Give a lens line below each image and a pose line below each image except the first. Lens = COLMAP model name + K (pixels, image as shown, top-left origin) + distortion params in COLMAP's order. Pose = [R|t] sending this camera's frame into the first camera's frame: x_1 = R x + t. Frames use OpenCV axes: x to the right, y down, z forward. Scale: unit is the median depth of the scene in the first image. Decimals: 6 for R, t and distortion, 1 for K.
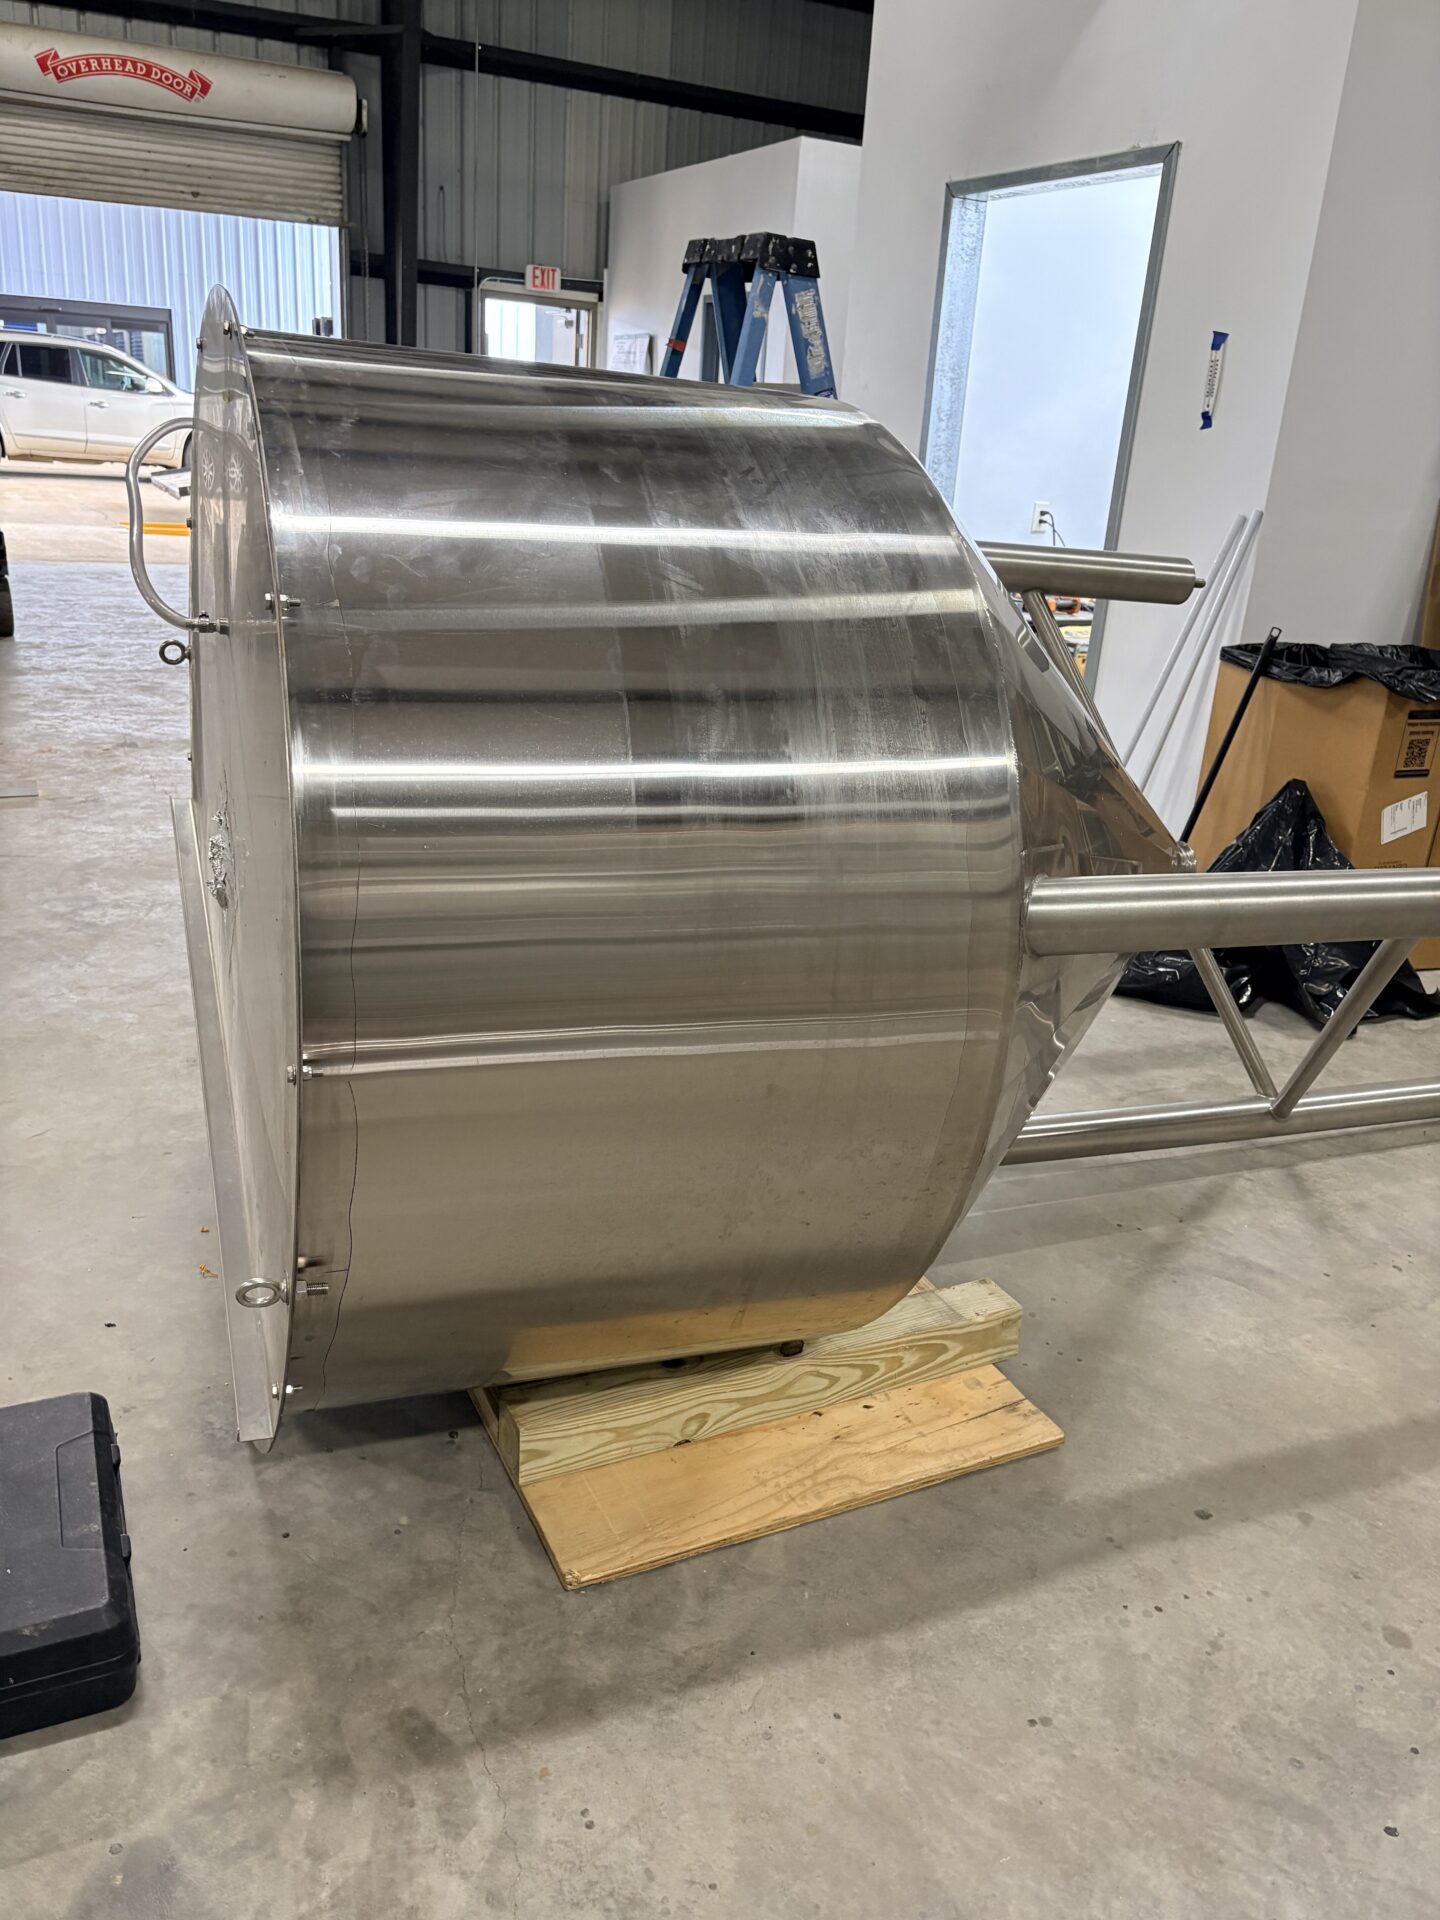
lens RADIAL K [[1472.7, 0, 720.0], [0, 1472.7, 960.0], [0, 0, 1]] dist [0.014321, 0.001276]
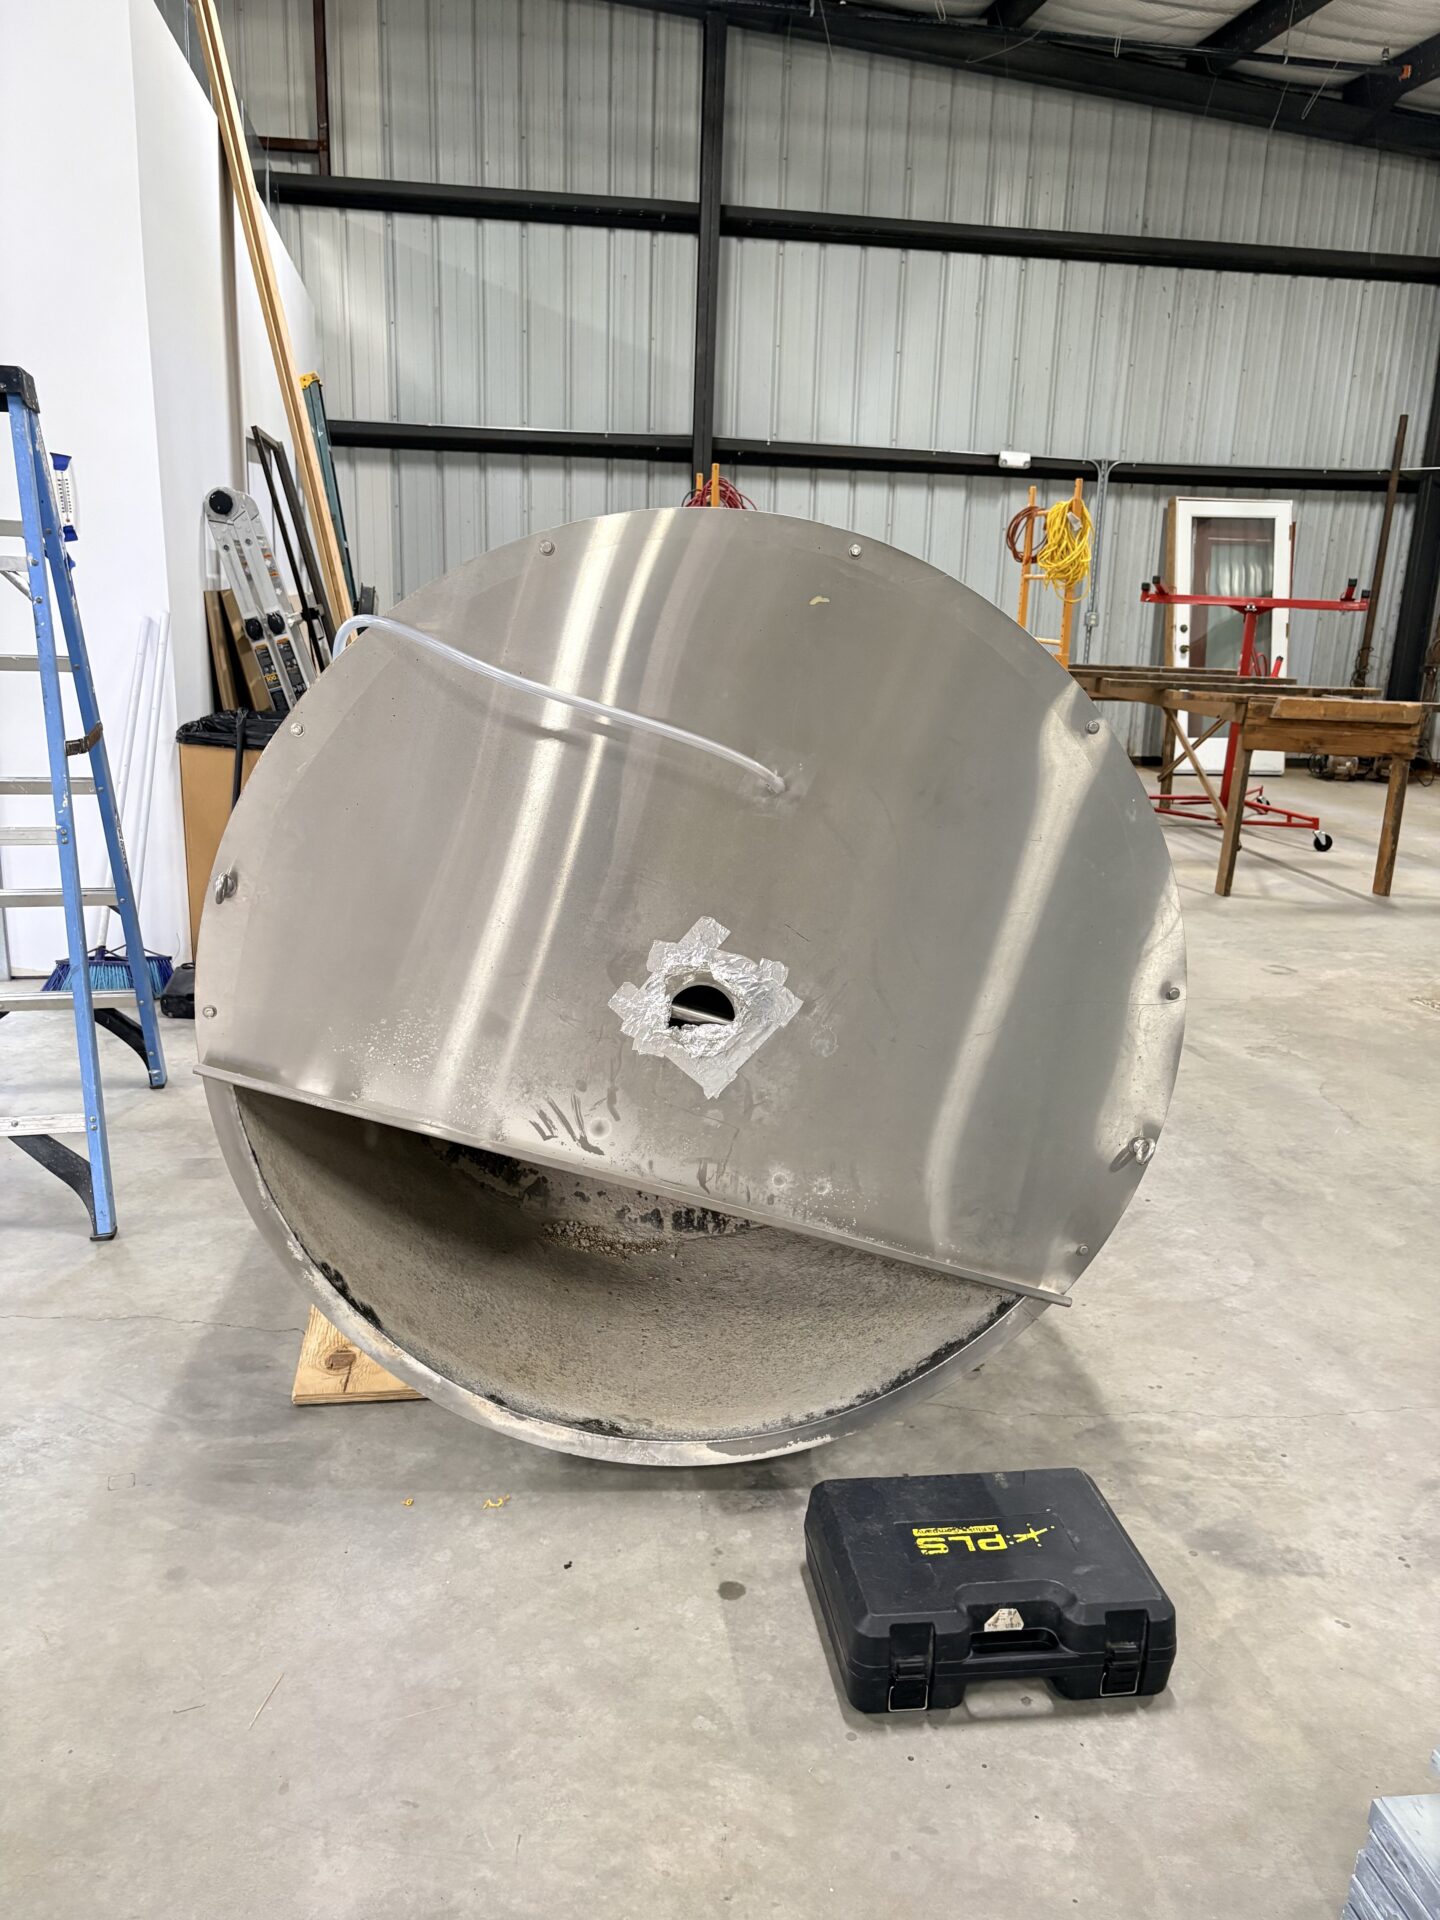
lens RADIAL K [[1472.7, 0, 720.0], [0, 1472.7, 960.0], [0, 0, 1]] dist [0.014321, 0.001276]
pose [[0.276104, -0.285391, 0.917779, -1.435762], [0.332931, 0.924178, 0.187222, -0.295845], [-0.901623, 0.253864, 0.350185, 0.667979]]
